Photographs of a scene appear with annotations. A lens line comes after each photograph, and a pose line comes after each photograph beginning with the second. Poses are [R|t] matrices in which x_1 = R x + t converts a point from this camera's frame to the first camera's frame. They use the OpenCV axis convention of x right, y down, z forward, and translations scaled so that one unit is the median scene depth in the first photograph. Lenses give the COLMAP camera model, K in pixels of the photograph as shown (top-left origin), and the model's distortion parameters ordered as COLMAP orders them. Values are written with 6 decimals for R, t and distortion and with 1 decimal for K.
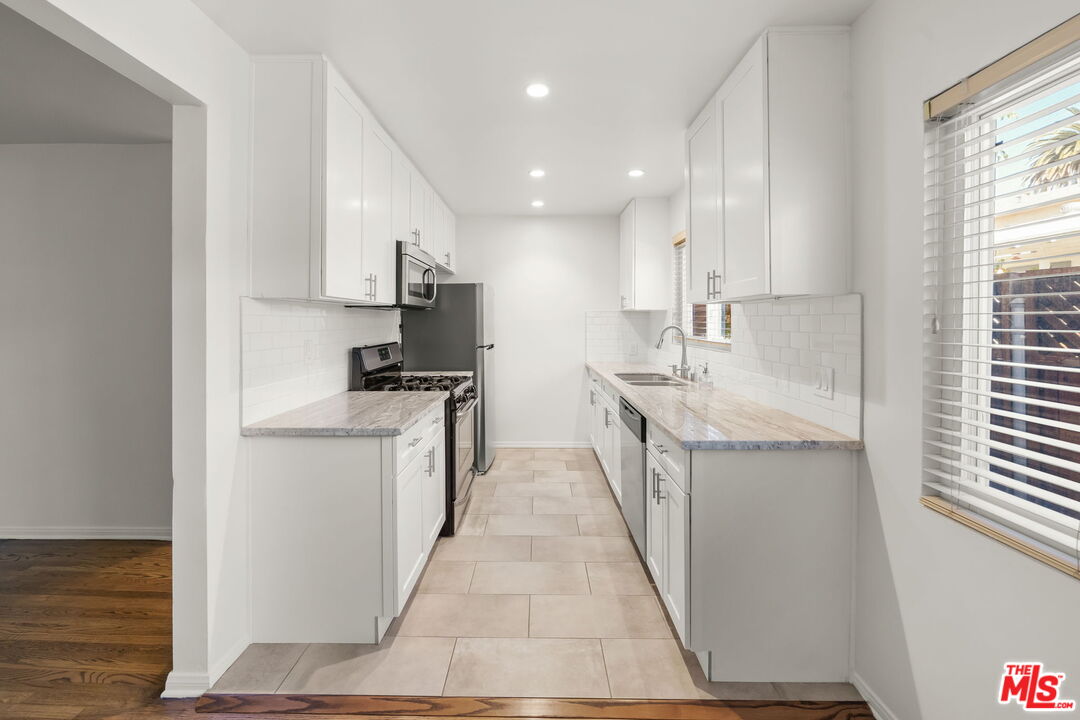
lens RADIAL K [[448.4, 0, 532.7], [0, 448.4, 315.5], [0, 0, 1]] dist [-0.007046, 0.000040]
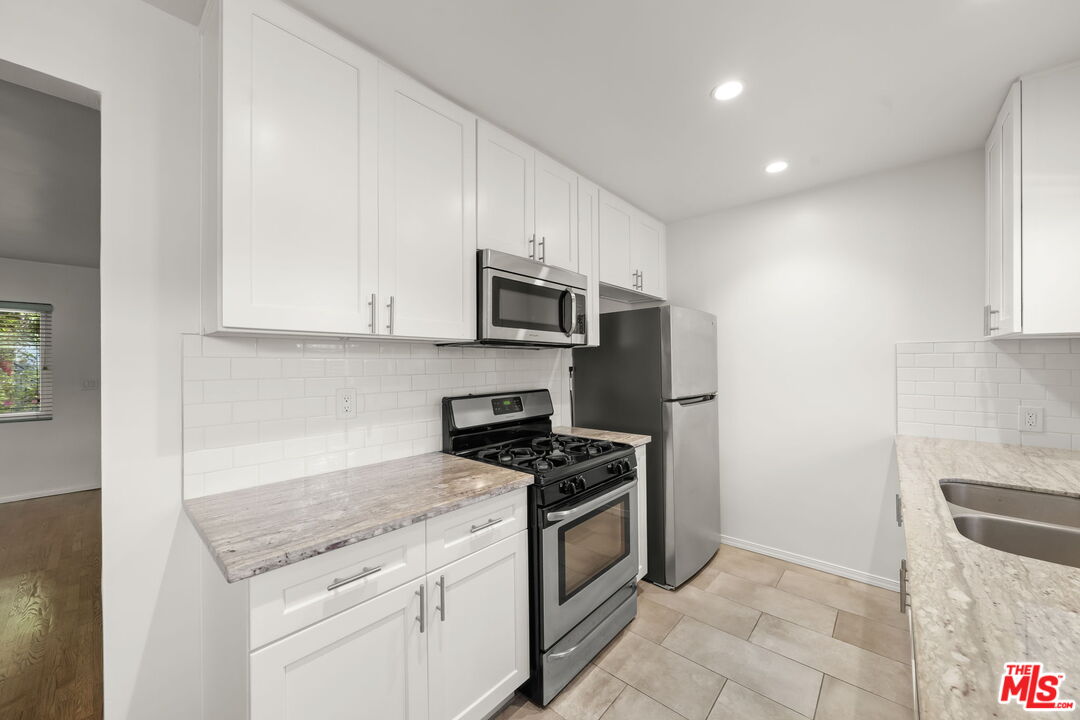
lens RADIAL K [[401.8, 0, 533.7], [0, 401.8, 360.2], [0, 0, 1]] dist [-0.003039, -0.000202]
pose [[0.752408, -0.008557, -0.658642, 0.202008], [0.013618, 0.999904, 0.002567, 0.008096], [0.658557, -0.010901, 0.752452, 0.634551]]
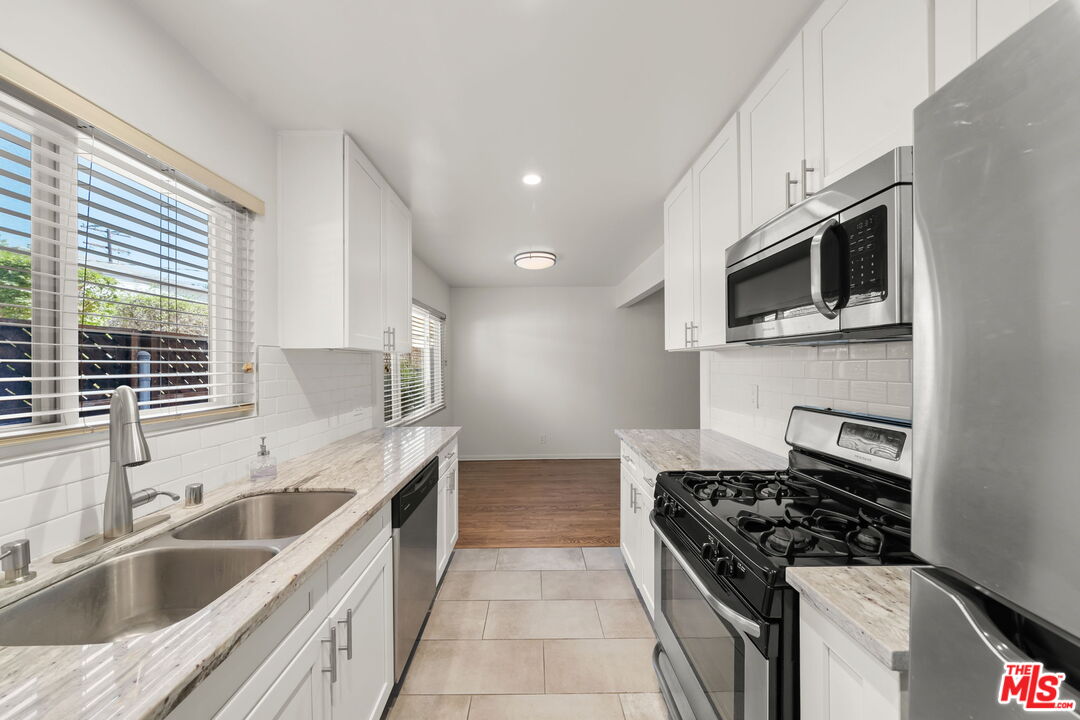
lens RADIAL K [[368.8, 0, 536.2], [0, 368.8, 366.5], [0, 0, 1]] dist [-0.006151, -0.000181]
pose [[-0.999787, 0.004442, -0.020172, 0.020606], [0.004485, 0.999988, -0.002048, 0.011394], [0.020163, -0.002138, -0.999794, 1.701359]]
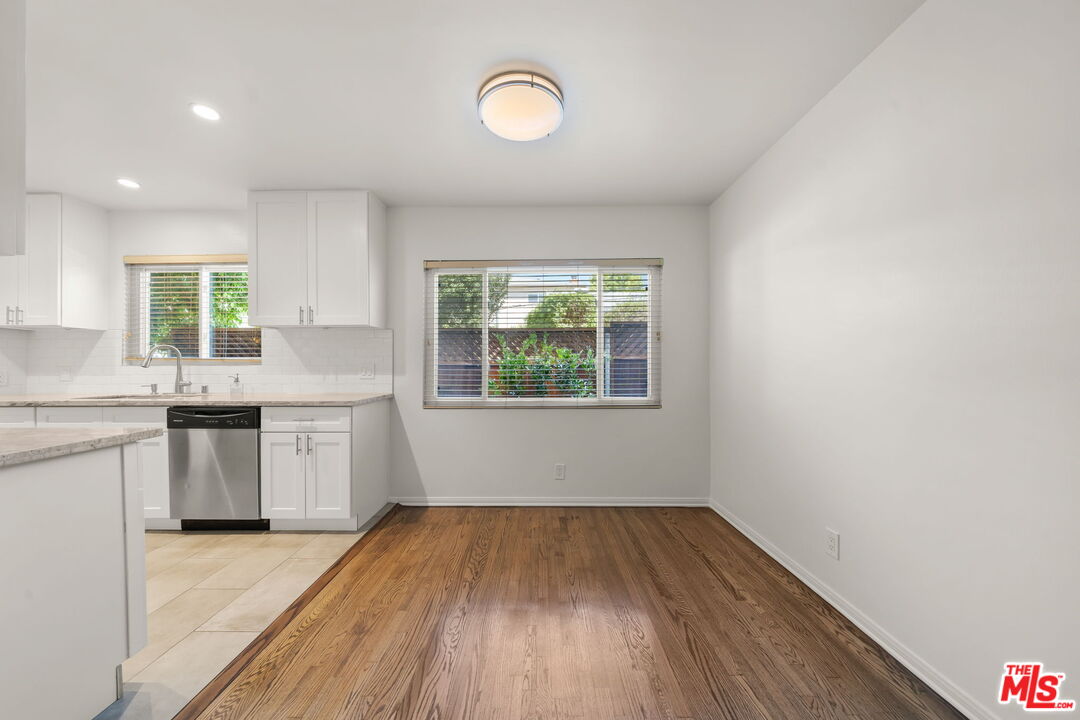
lens RADIAL K [[368.8, 0, 536.2], [0, 368.8, 366.5], [0, 0, 1]] dist [-0.006151, -0.000181]
pose [[-0.004638, -0.001382, 0.999988, -0.745409], [-0.009375, 0.999955, 0.001338, 0.084688], [-0.999945, -0.009369, -0.004650, 0.174523]]
